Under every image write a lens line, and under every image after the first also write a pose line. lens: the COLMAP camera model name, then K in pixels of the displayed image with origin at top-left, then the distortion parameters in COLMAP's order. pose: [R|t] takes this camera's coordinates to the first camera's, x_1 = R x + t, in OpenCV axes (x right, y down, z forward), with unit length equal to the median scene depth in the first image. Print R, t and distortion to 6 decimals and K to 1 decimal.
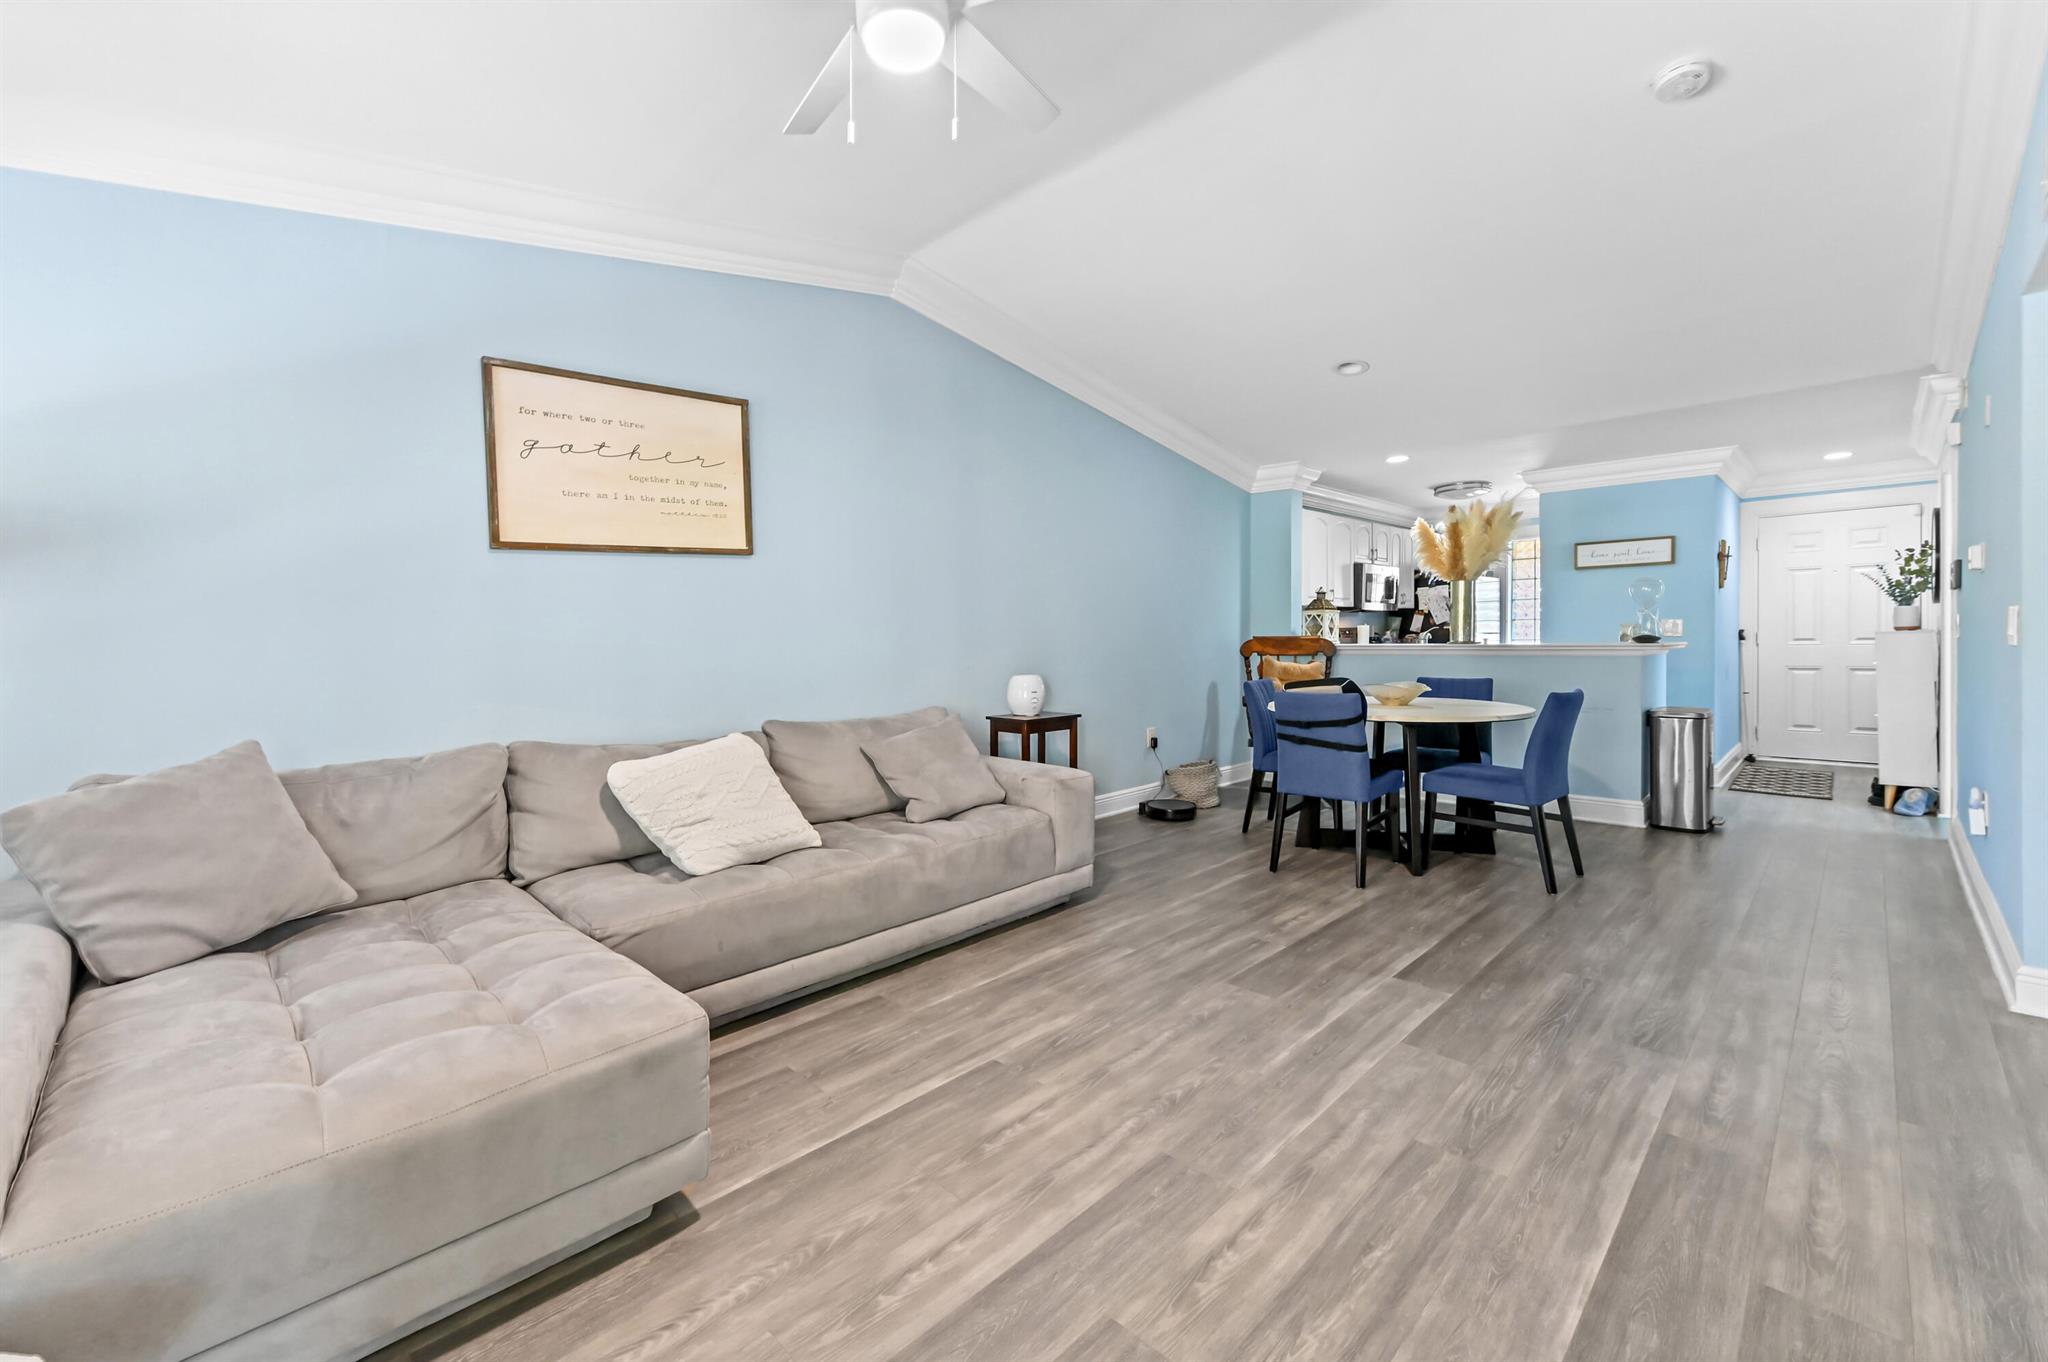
lens RADIAL K [[853.1, 0, 1019.0], [0, 853.1, 651.8], [0, 0, 1]] dist [0.012986, -0.001696]
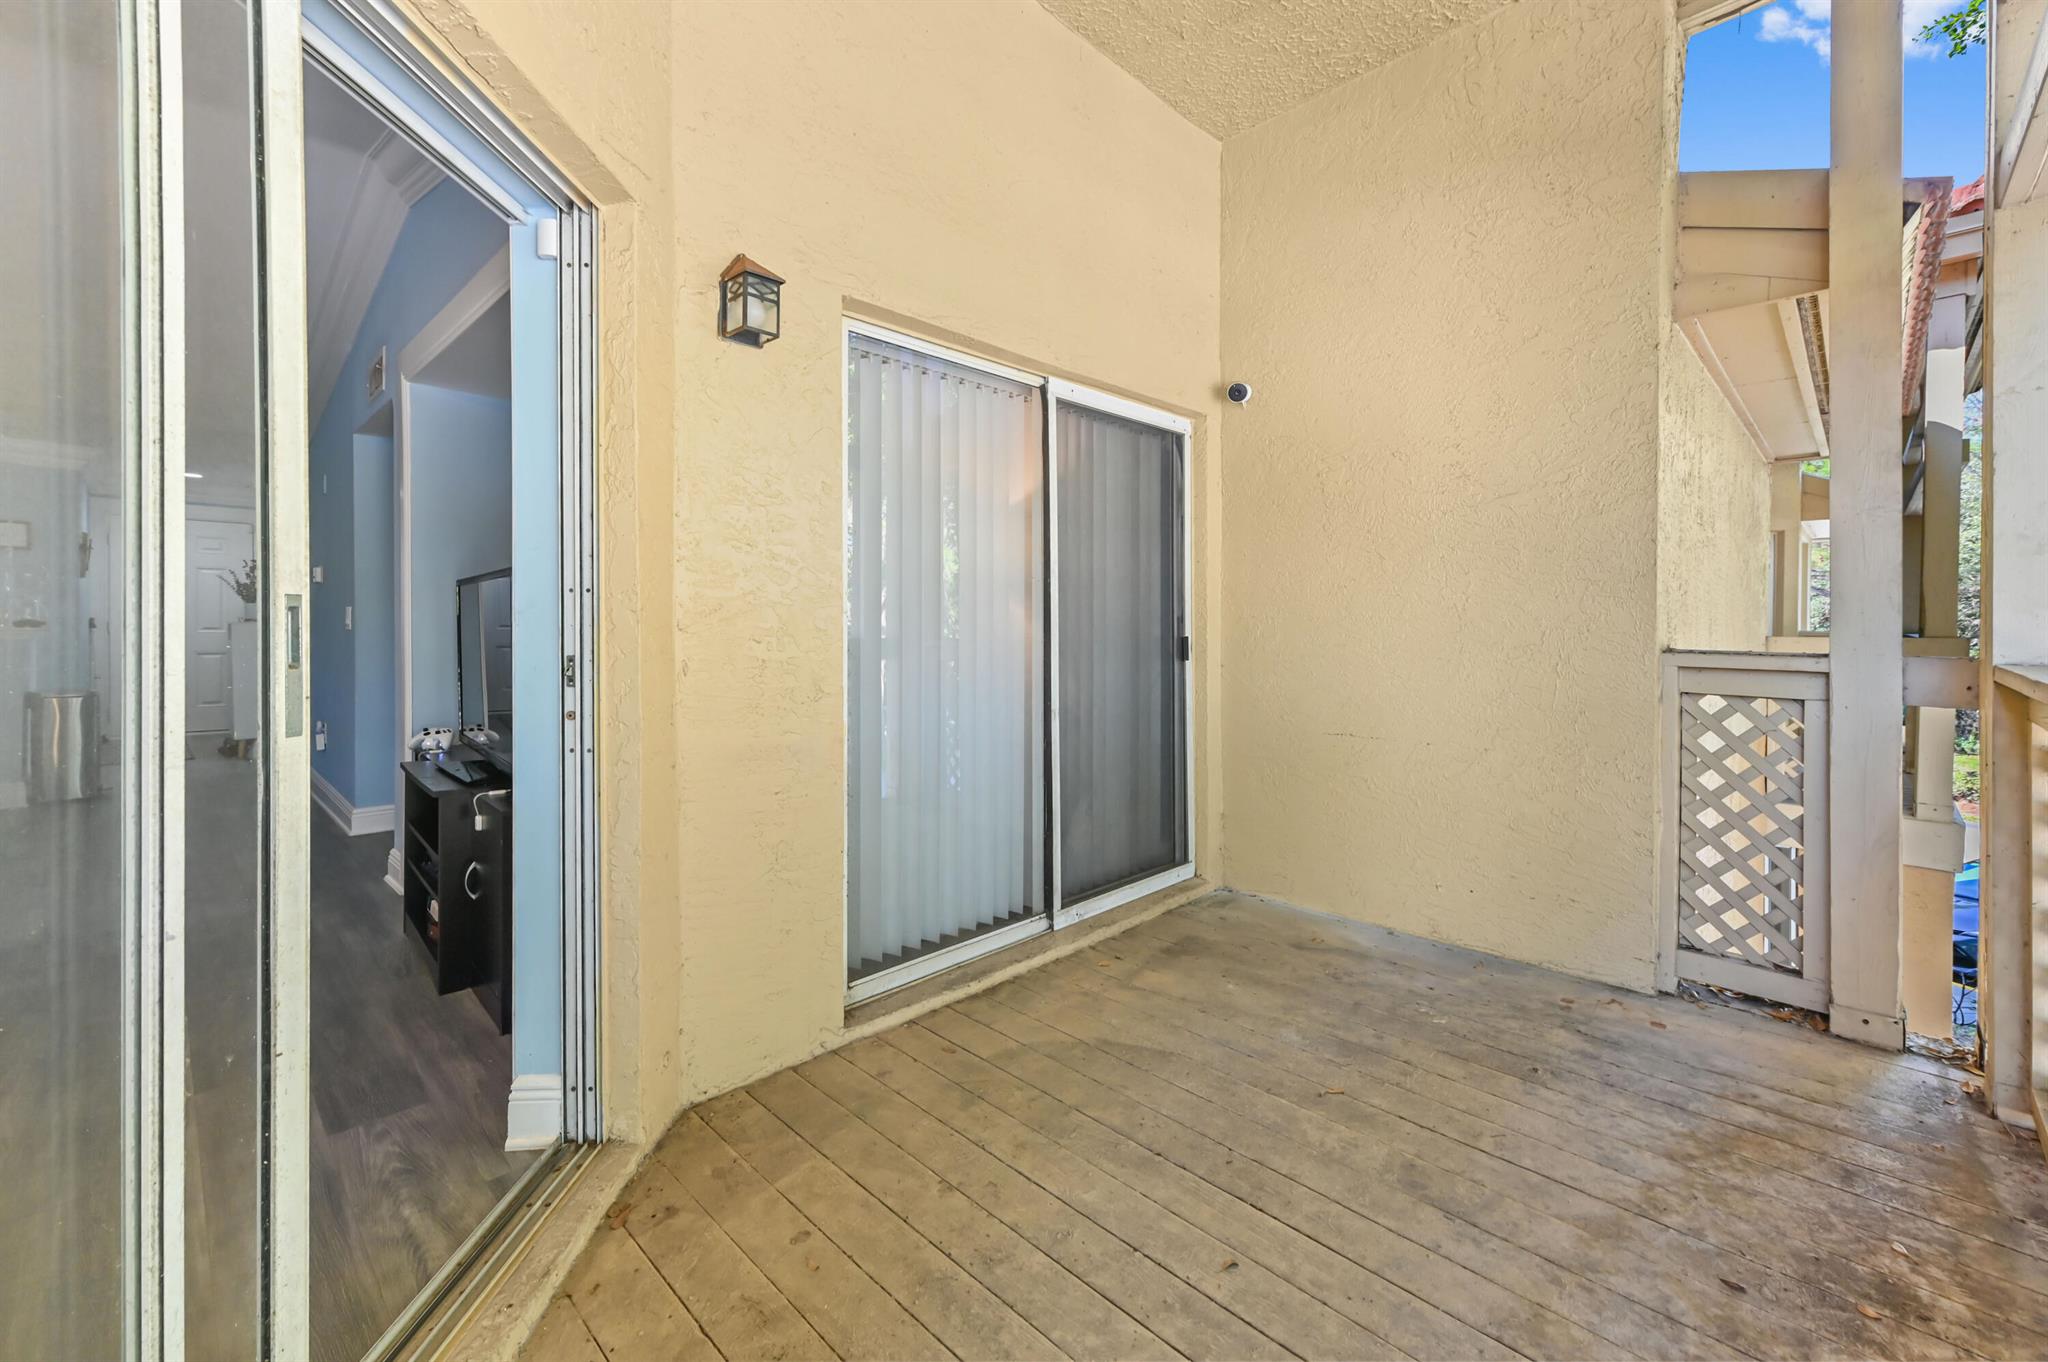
lens RADIAL K [[821.7, 0, 1018.5], [0, 821.7, 636.1], [0, 0, 1]] dist [0.013848, 0.000998]
pose [[-0.009597, -0.001559, 0.999953, -0.456746], [0.009039, 0.999958, 0.001645, 0.012713], [-0.999913, 0.009054, -0.009583, -0.286811]]
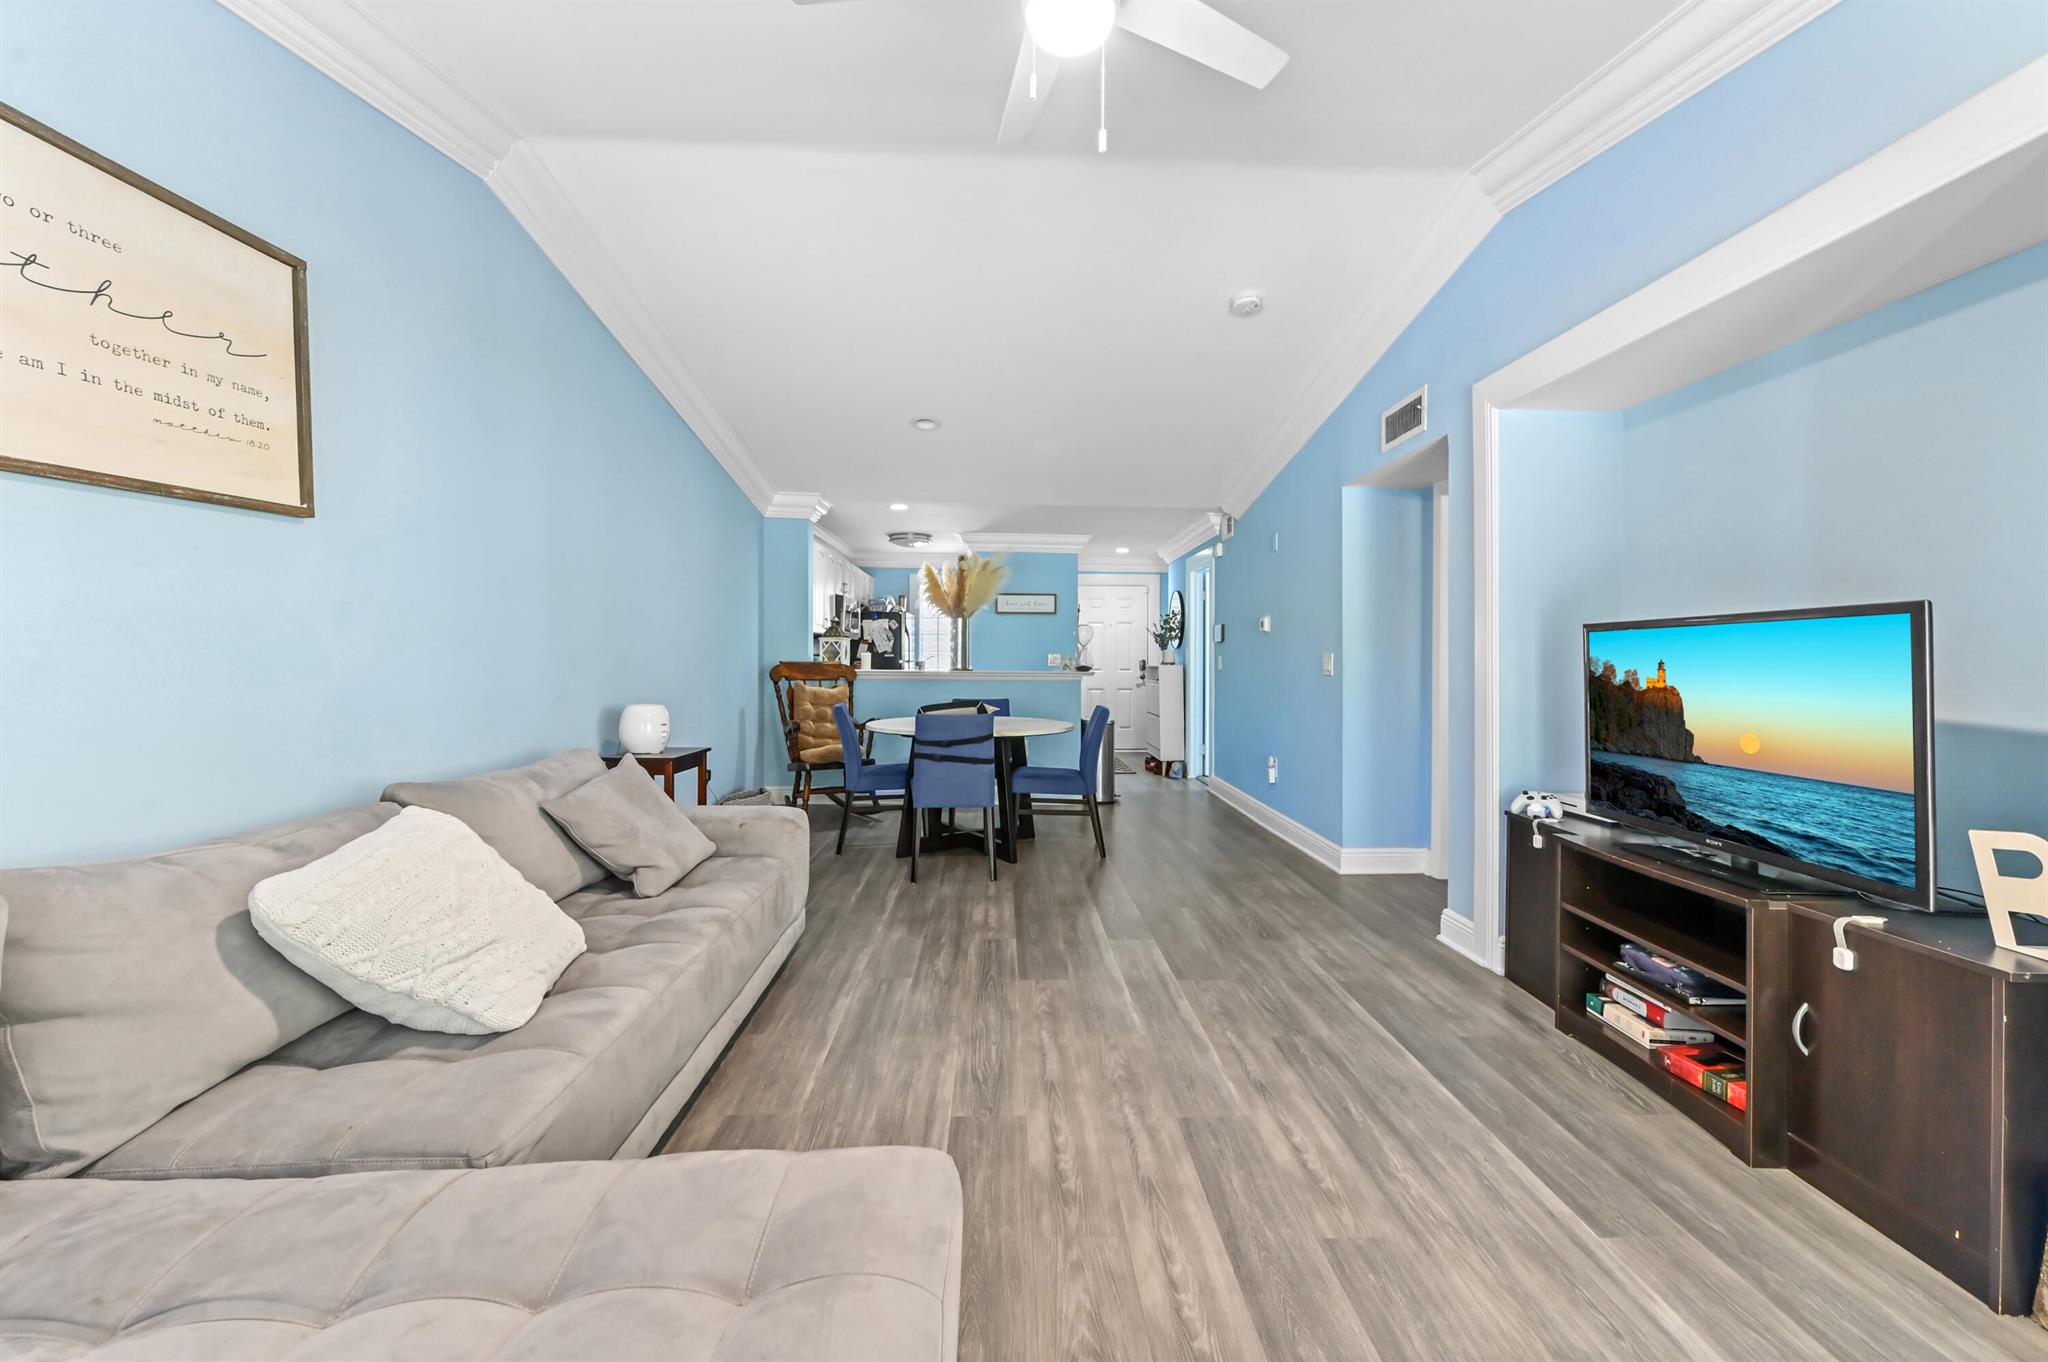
lens RADIAL K [[821.7, 0, 1051.1], [0, 821.7, 677.7], [0, 0, 1]] dist [0.013848, 0.000998]
pose [[0.665664, 0.002731, 0.746247, -0.462737], [-0.005672, 0.999983, 0.001400, -0.003272], [-0.746230, -0.005165, 0.665668, 0.236725]]
